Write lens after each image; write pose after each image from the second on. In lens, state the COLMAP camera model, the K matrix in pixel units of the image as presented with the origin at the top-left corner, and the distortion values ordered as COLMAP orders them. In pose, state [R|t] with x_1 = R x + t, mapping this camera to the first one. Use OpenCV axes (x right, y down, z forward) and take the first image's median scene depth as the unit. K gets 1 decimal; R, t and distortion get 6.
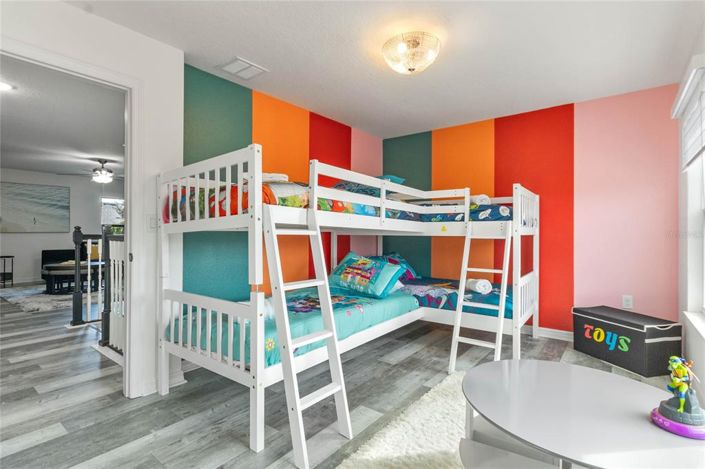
lens RADIAL K [[345.6, 0, 352.5], [0, 345.6, 234.5], [0, 0, 1]] dist [-0.000121, 0.000140]
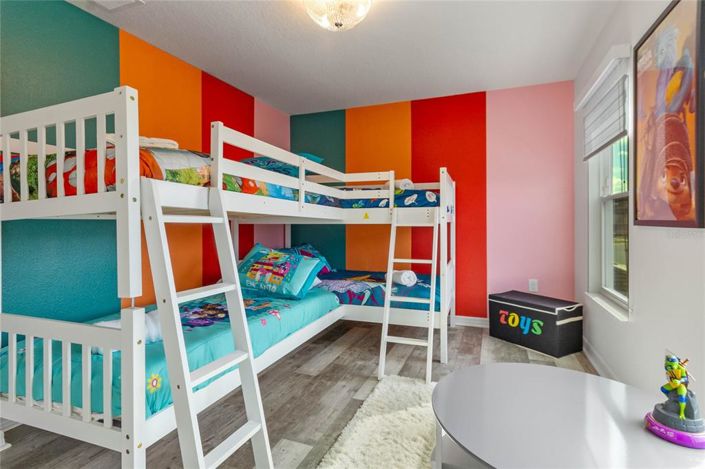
lens RADIAL K [[358.8, 0, 355.0], [0, 358.8, 224.8], [0, 0, 1]] dist [0.004358, 0.000837]
pose [[0.956092, -0.008725, 0.292936, -0.046619], [0.008029, 0.999961, 0.003579, 0.003515], [-0.292956, -0.001070, 0.956125, 0.145553]]
